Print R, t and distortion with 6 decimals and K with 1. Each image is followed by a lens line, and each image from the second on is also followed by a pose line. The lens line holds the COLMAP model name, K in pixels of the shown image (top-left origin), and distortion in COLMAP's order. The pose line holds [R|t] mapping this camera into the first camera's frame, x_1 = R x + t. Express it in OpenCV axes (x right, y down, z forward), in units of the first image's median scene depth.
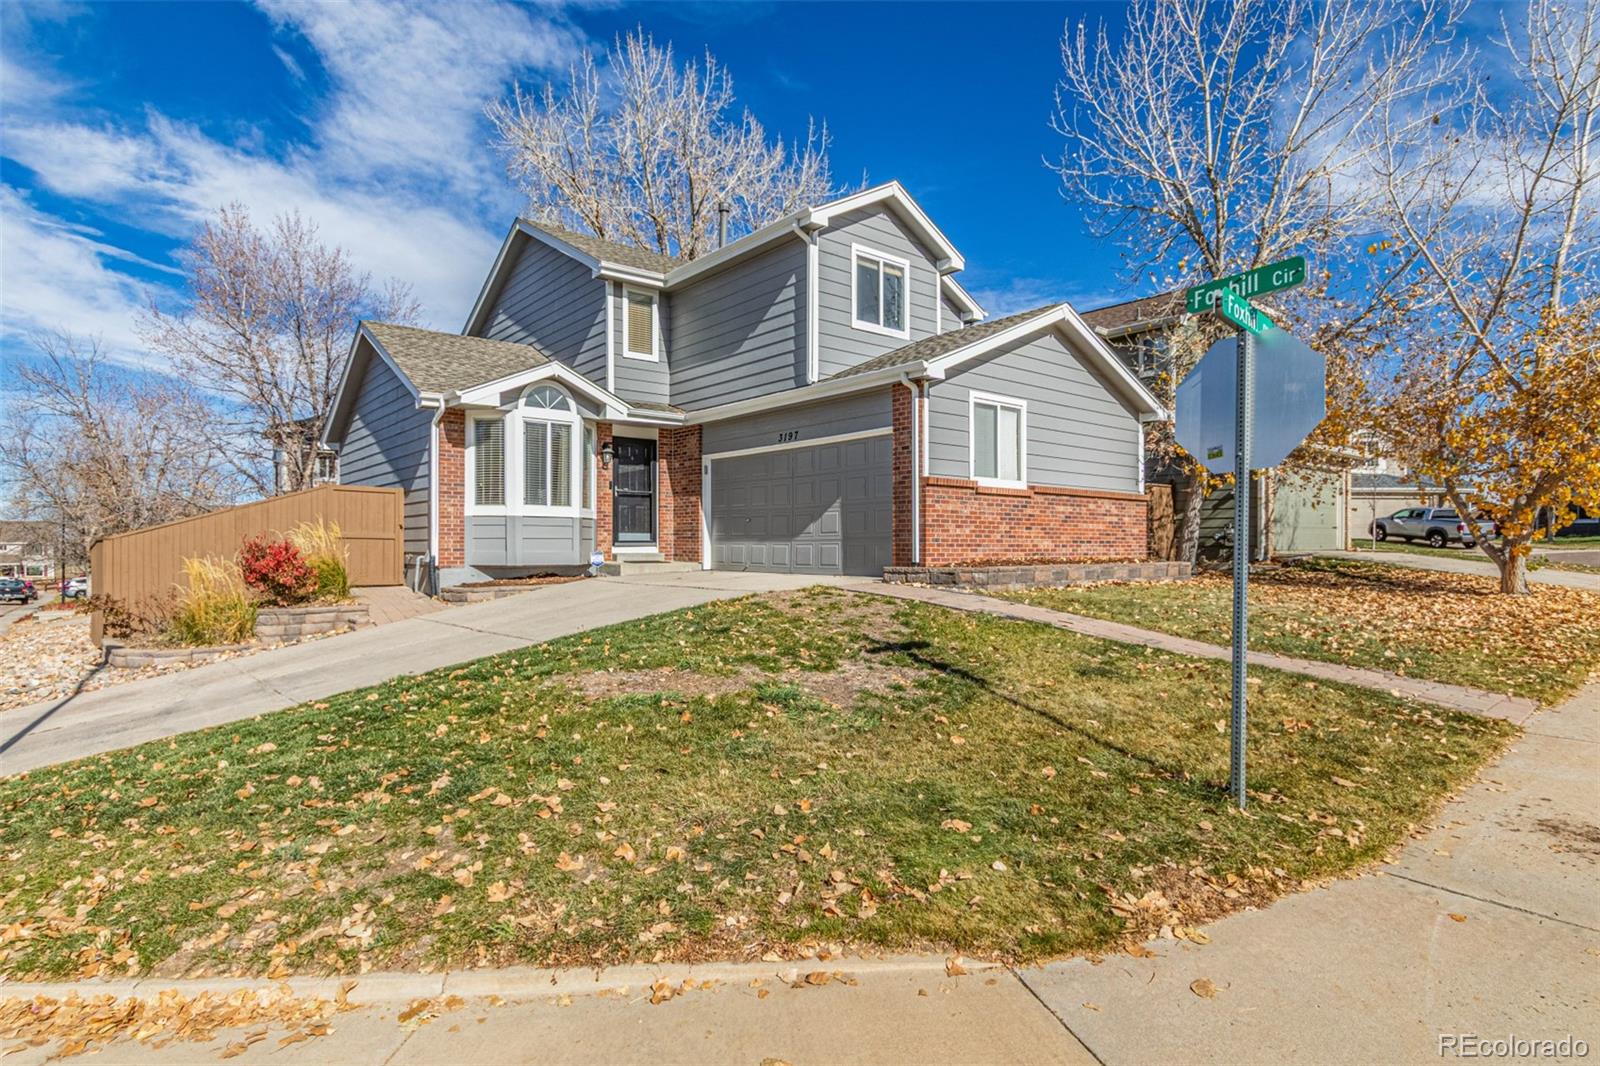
lens RADIAL K [[834.5, 0, 794.1], [0, 834.5, 535.8], [0, 0, 1]] dist [-0.000941, -0.000036]
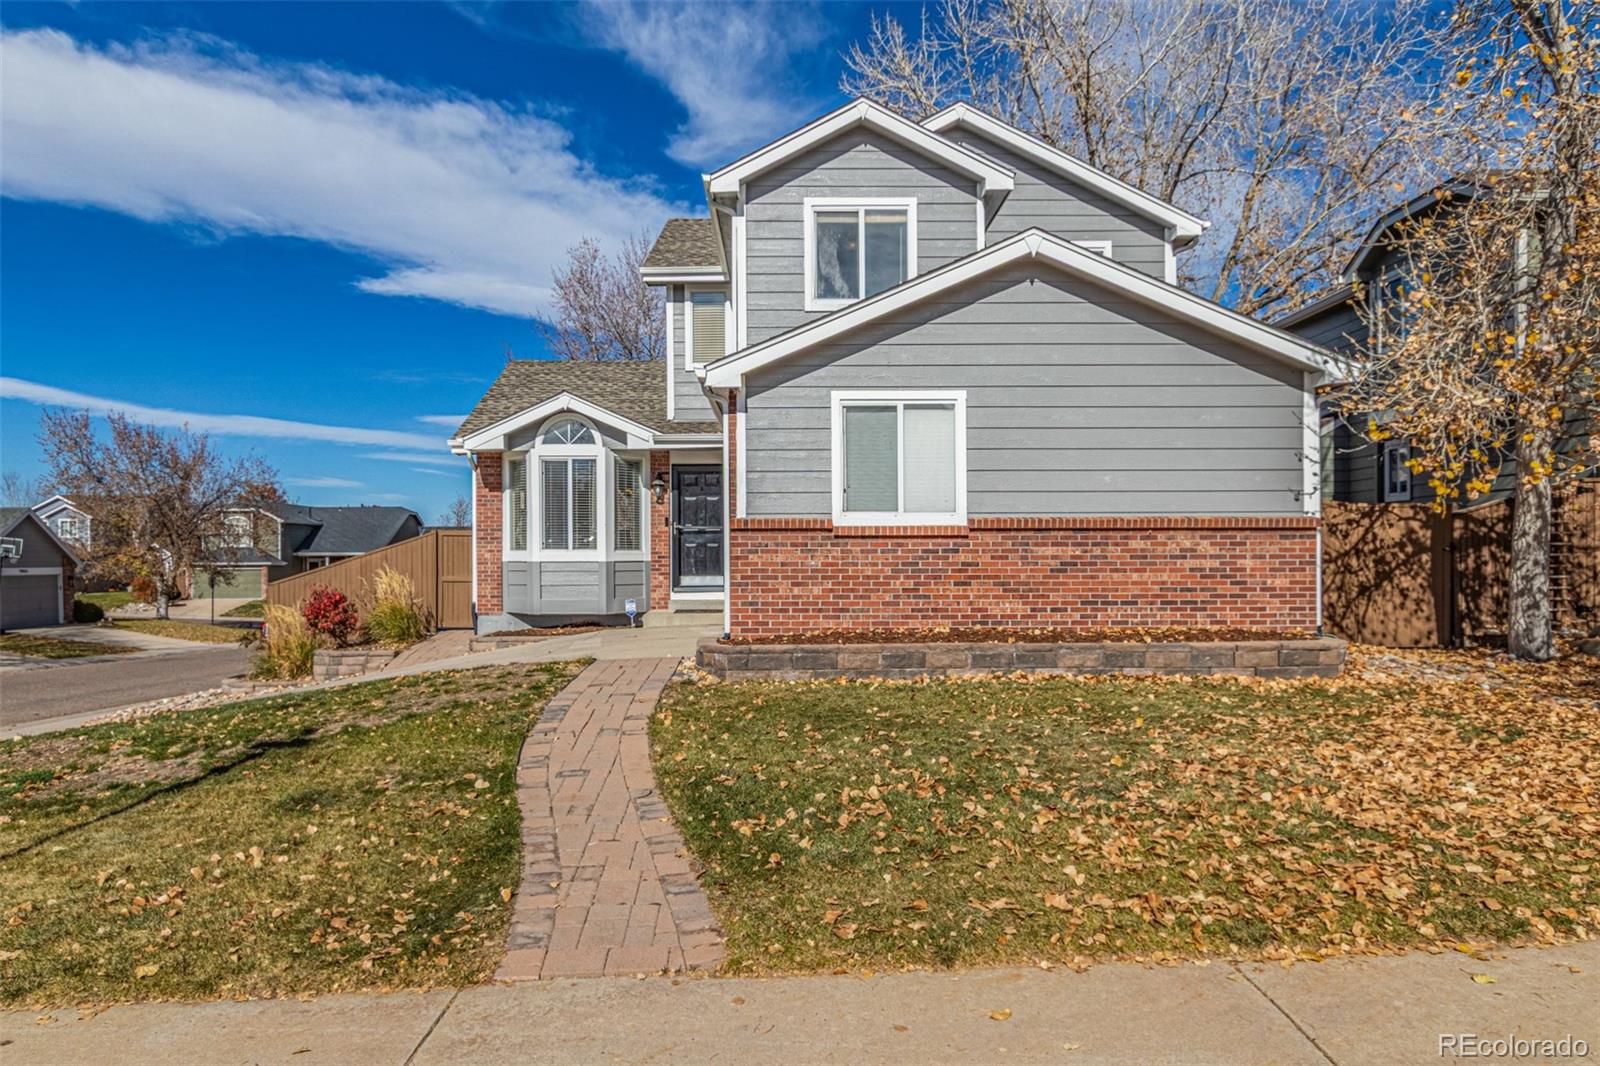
lens RADIAL K [[1081.8, 0, 800.7], [0, 1081.8, 552.1], [0, 0, 1]] dist [-0.010080, -0.001500]
pose [[0.780964, -0.006609, -0.624541, 0.649288], [0.013080, 0.999898, 0.005774, -0.036896], [0.624439, -0.012678, 0.780971, 0.227962]]
